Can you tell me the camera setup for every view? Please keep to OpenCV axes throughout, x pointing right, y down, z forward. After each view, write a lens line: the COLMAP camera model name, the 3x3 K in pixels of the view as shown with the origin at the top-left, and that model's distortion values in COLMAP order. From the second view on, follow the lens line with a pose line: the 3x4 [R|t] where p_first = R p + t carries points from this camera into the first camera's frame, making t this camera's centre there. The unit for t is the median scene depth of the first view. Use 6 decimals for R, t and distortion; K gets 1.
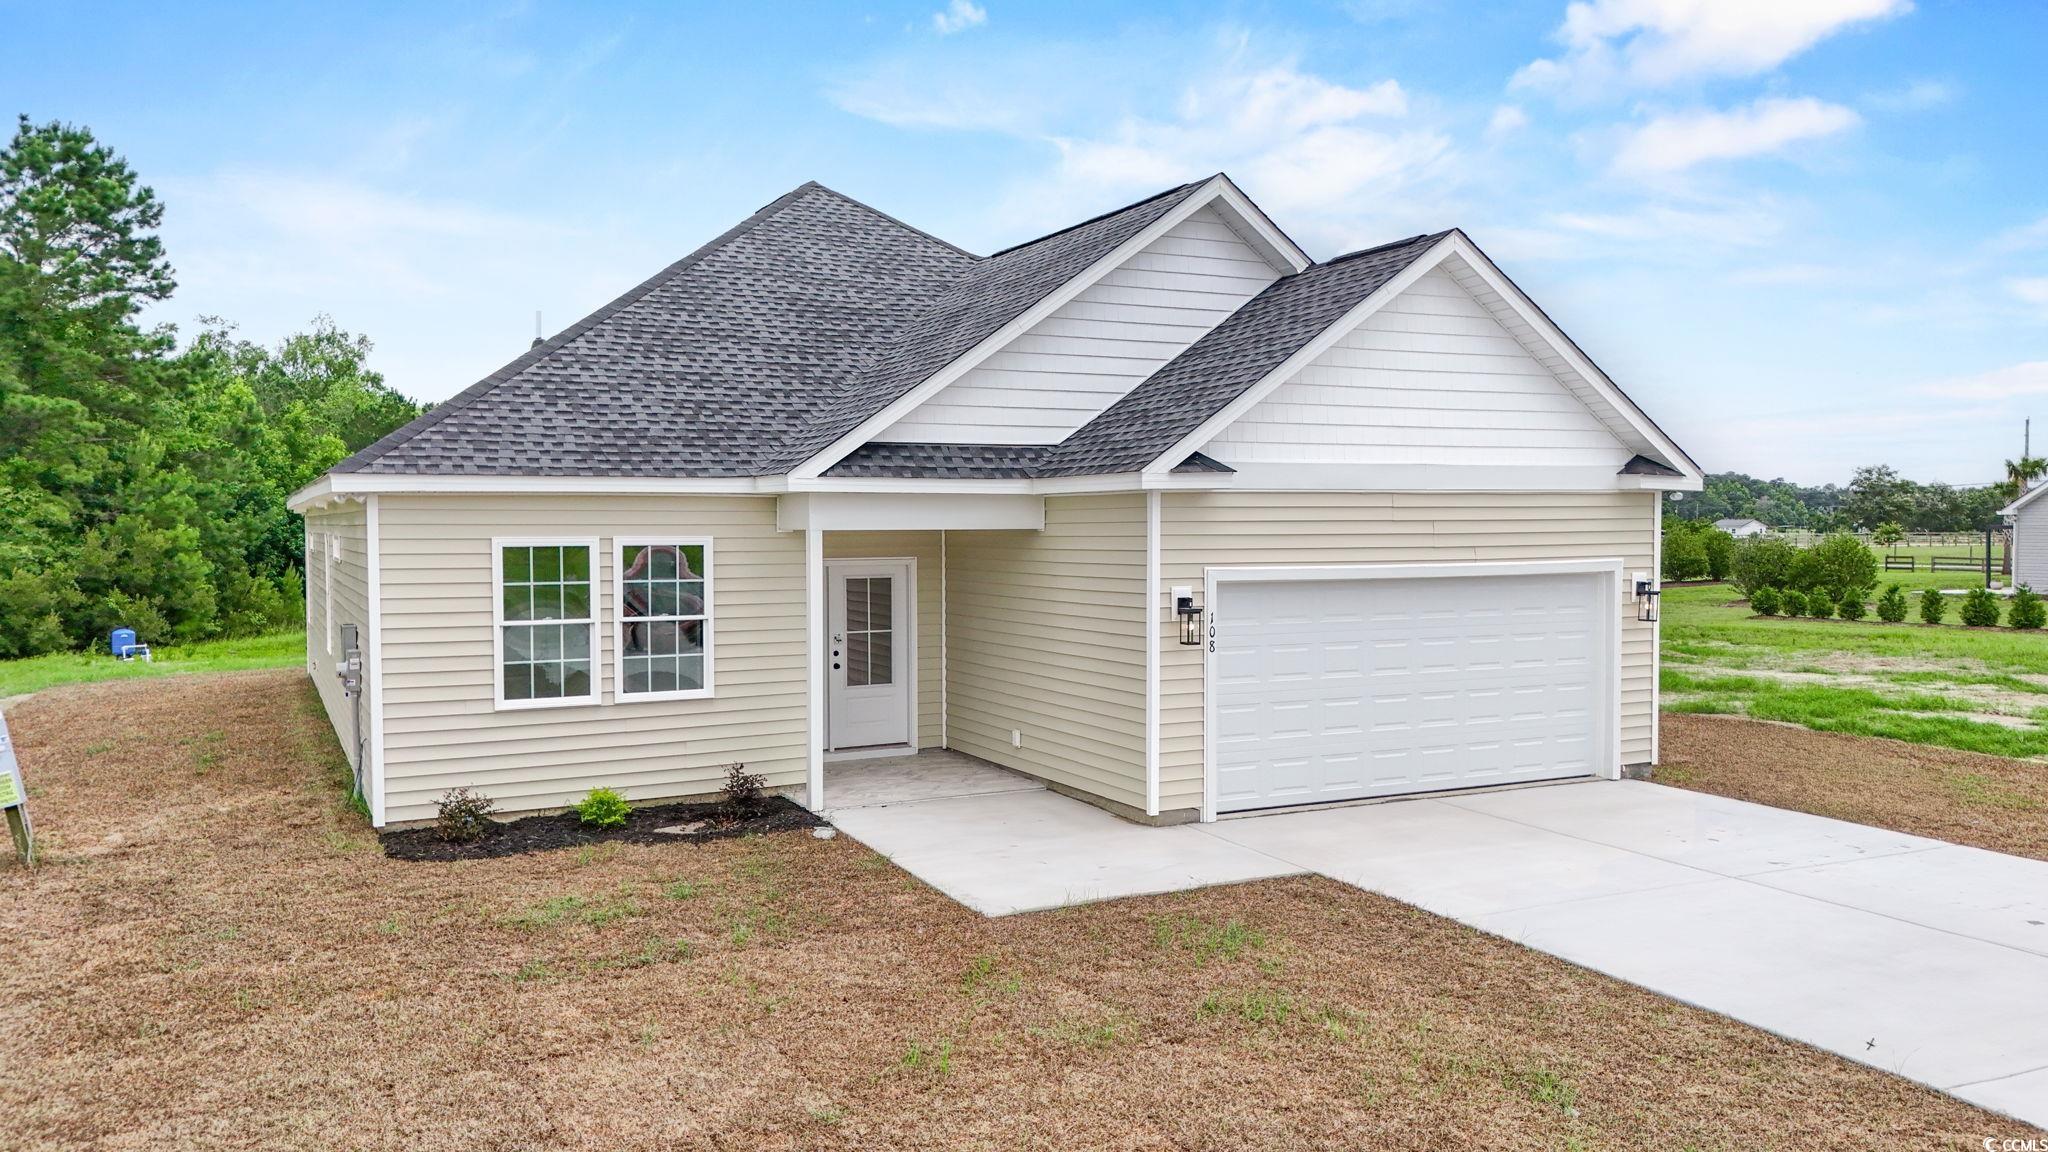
lens RADIAL K [[1505.3, 0, 1024.0], [0, 1505.3, 576.0], [0, 0, 1]] dist [0.108577, -0.135179]
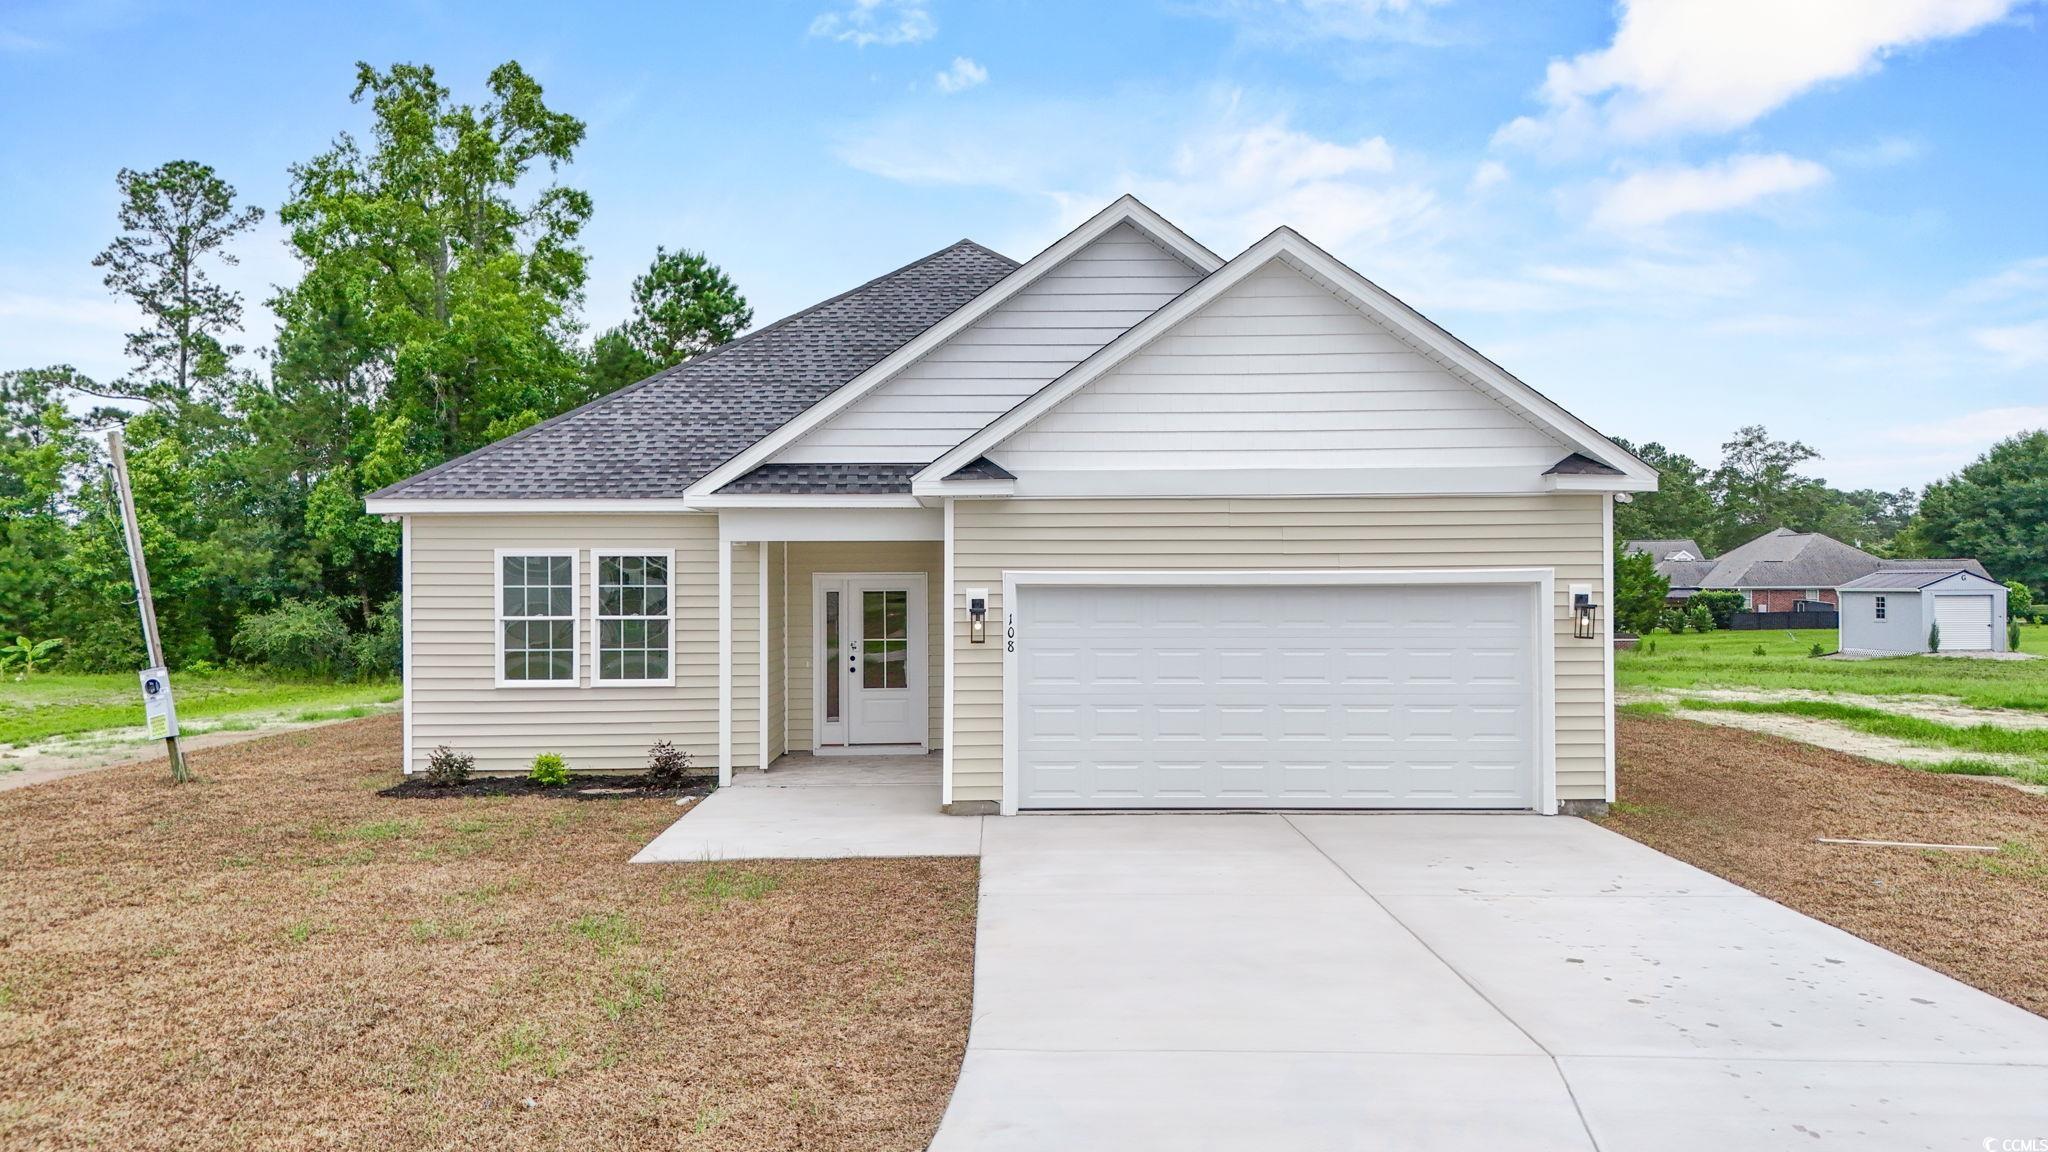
lens RADIAL K [[1505.3, 0, 1024.0], [0, 1505.3, 576.0], [0, 0, 1]] dist [0.108577, -0.135179]
pose [[0.900426, -0.001736, -0.435005, 0.561562], [-0.014977, 0.999275, -0.034989, 0.032651], [0.434750, 0.038020, 0.899748, 0.061703]]
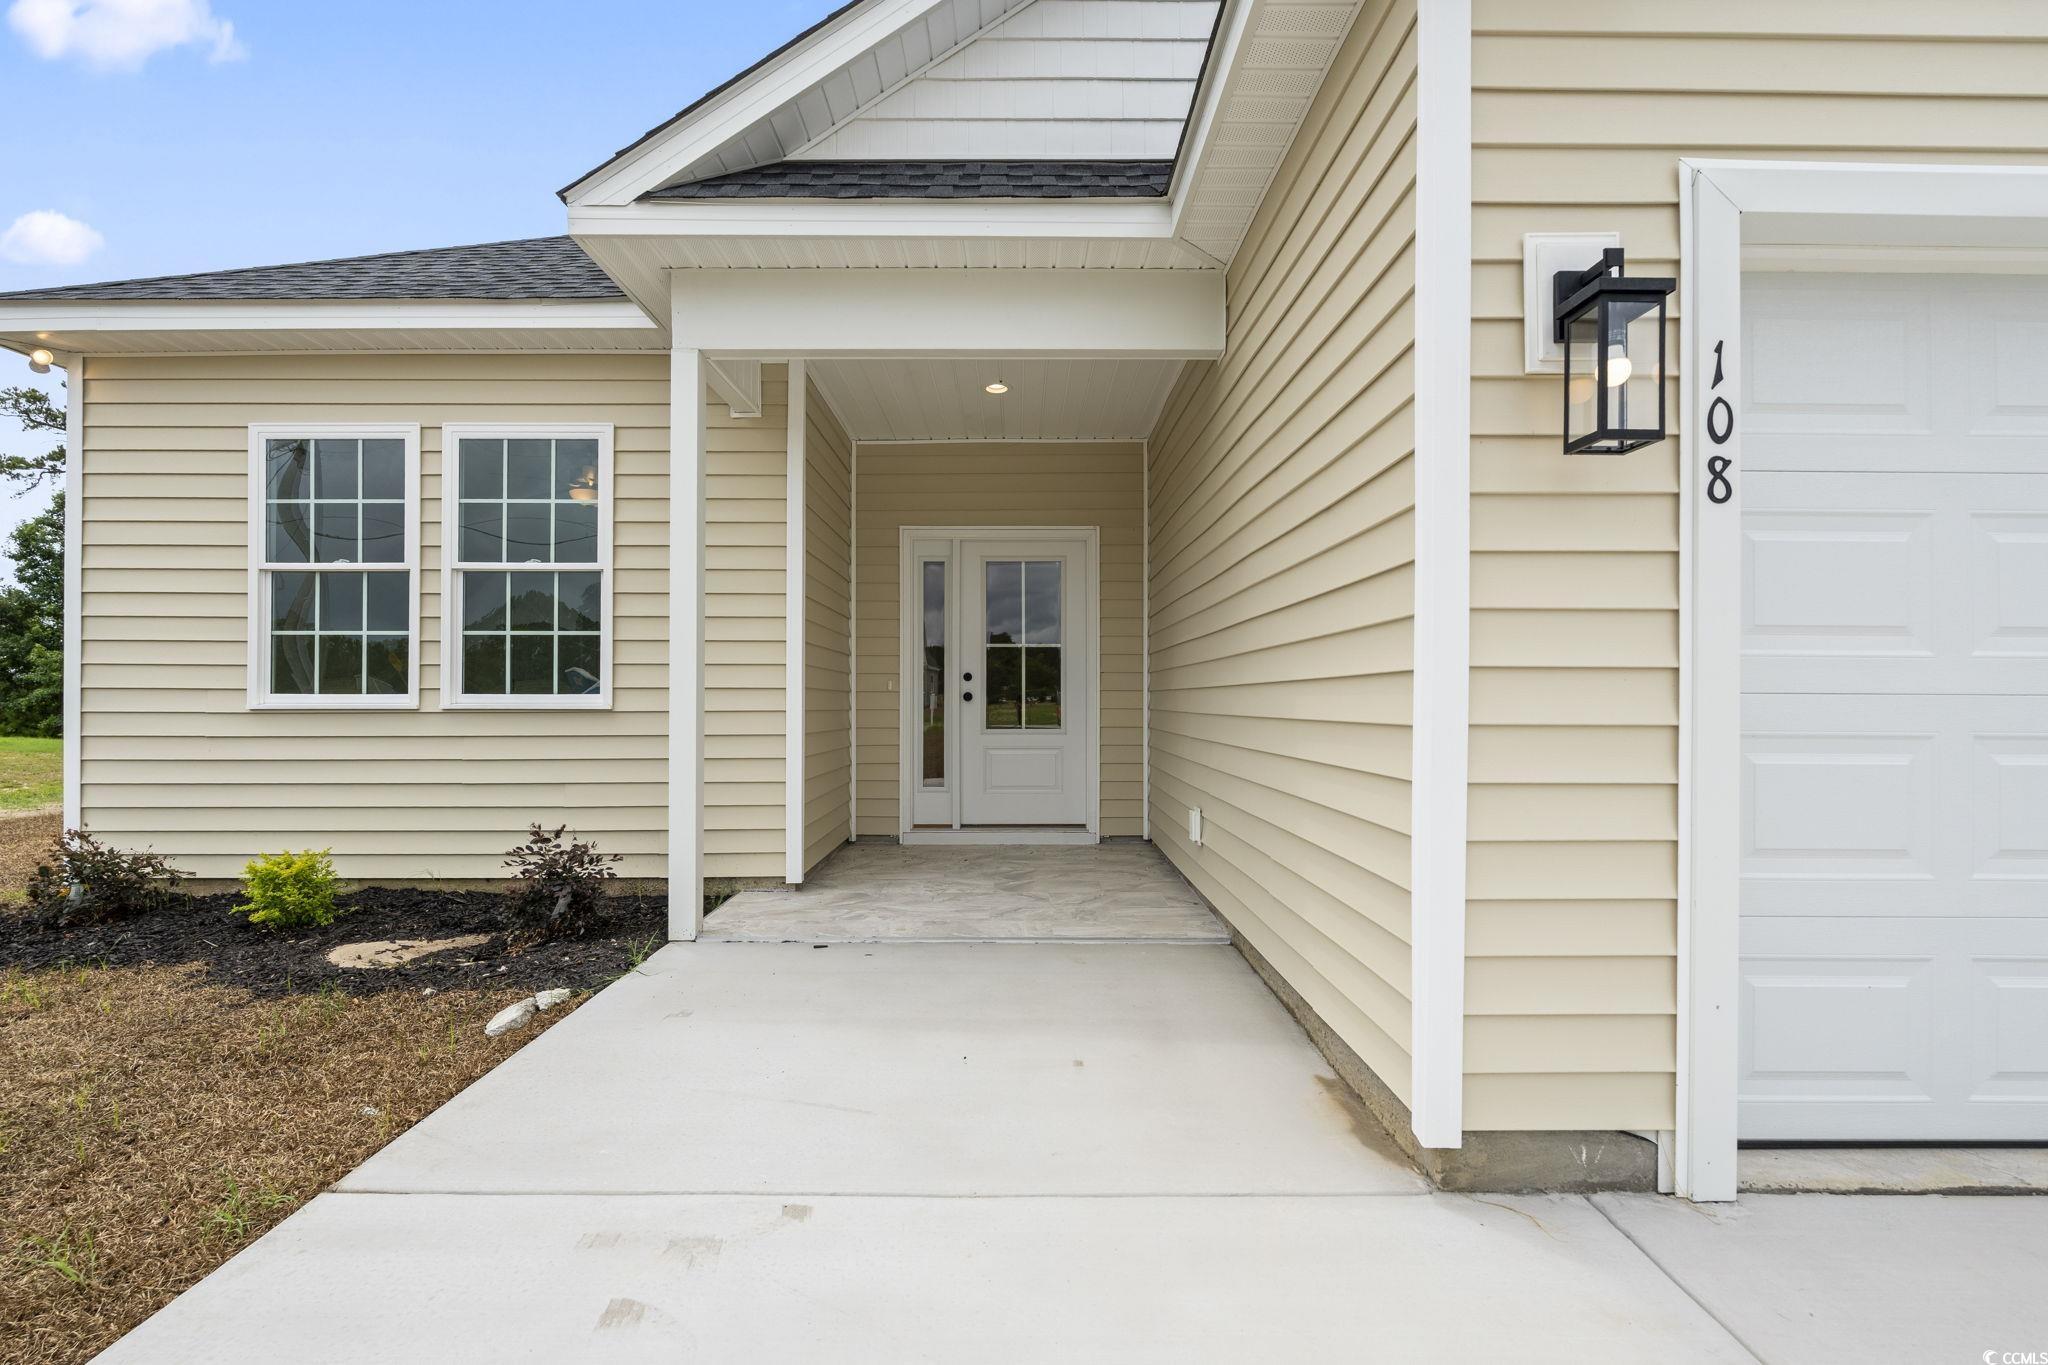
lens RADIAL K [[921.0, 0, 1017.1], [0, 921.0, 690.8], [0, 0, 1]] dist [-0.001014, -0.000060]
pose [[0.889739, 0.002118, -0.456465, 0.087903], [-0.021826, 0.999043, -0.037907, 0.085011], [0.455948, 0.043690, 0.888933, 0.782829]]
